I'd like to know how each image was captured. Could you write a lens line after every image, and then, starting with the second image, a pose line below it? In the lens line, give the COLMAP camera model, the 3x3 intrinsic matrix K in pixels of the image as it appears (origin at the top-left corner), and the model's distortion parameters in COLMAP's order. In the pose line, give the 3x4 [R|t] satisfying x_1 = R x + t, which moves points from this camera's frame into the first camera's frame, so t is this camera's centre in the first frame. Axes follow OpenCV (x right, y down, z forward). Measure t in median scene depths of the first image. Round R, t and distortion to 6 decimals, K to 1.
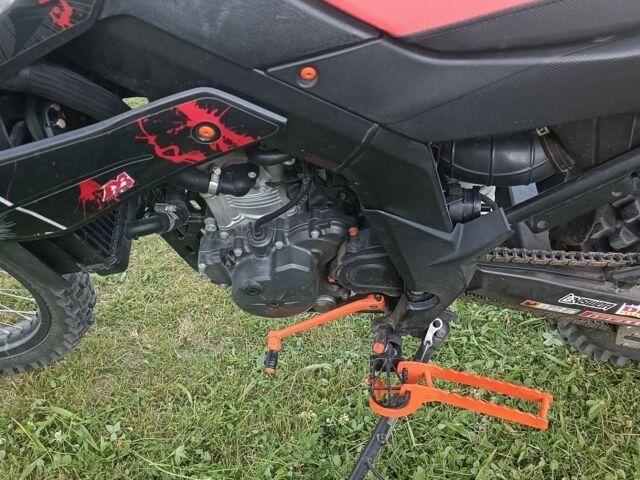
lens RADIAL K [[621.9, 0, 317.1], [0, 621.9, 242.2], [0, 0, 1]] dist [0.021751, 0.005924]
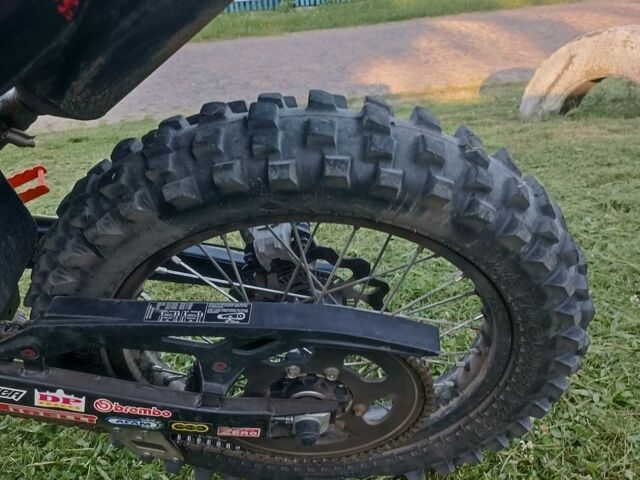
lens RADIAL K [[621.9, 0, 317.1], [0, 621.9, 242.2], [0, 0, 1]] dist [0.021751, 0.005924]
pose [[0.999837, -0.015812, -0.008664, 0.710425], [0.013546, 0.975888, -0.217852, 0.078831], [0.011900, 0.217699, 0.975943, 0.192960]]
